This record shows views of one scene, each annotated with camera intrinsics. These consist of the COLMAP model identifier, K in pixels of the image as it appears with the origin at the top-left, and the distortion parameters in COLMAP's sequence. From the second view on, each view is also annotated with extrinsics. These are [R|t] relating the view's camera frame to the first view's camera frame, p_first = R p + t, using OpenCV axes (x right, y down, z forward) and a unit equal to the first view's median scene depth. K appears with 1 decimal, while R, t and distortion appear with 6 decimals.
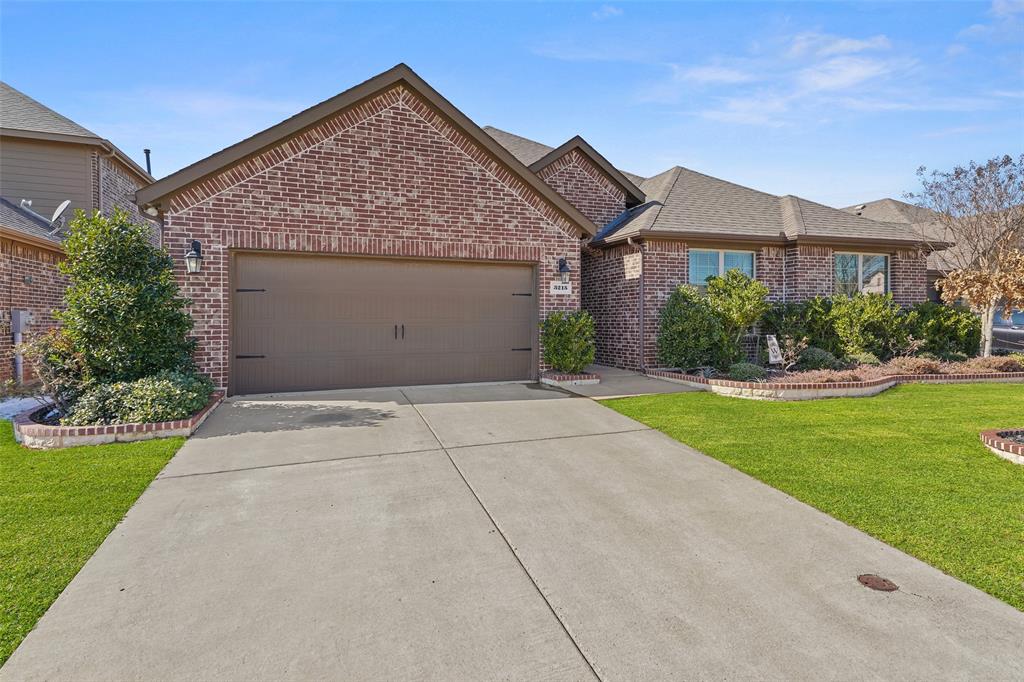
lens RADIAL K [[509.6, 0, 495.9], [0, 509.6, 310.8], [0, 0, 1]] dist [0.038864, -0.000165]
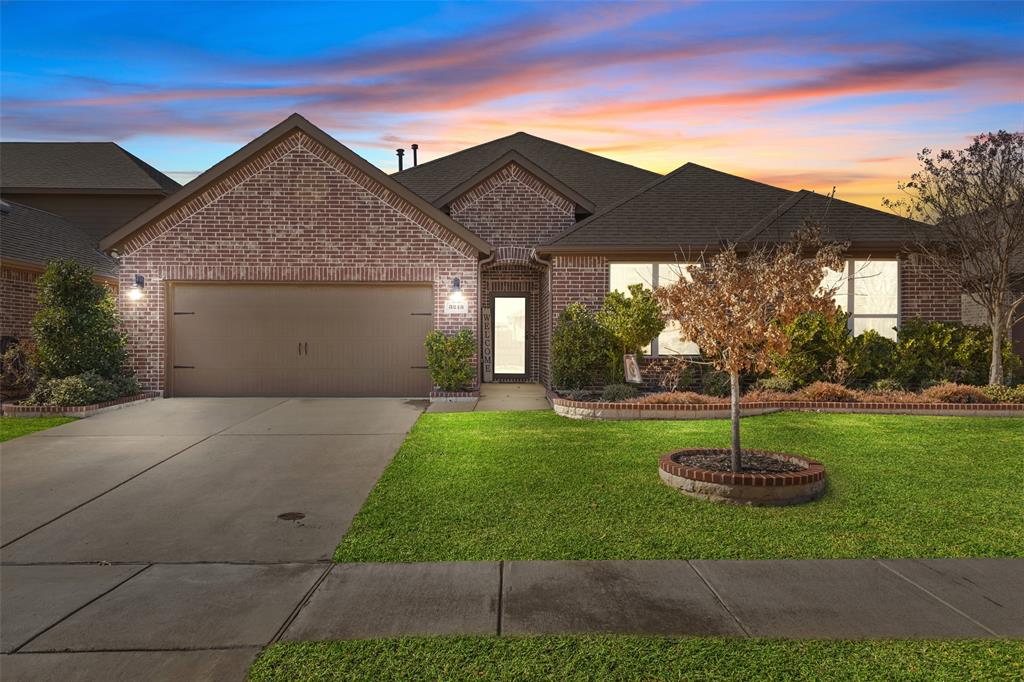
lens RADIAL K [[624.9, 0, 513.3], [0, 624.9, 336.6], [0, 0, 1]] dist [0.002272, 0.001262]
pose [[0.944705, -0.000034, -0.327921, 0.719507], [0.000402, 0.999999, 0.001052, 0.013962], [0.327921, -0.001125, 0.944705, -0.151200]]
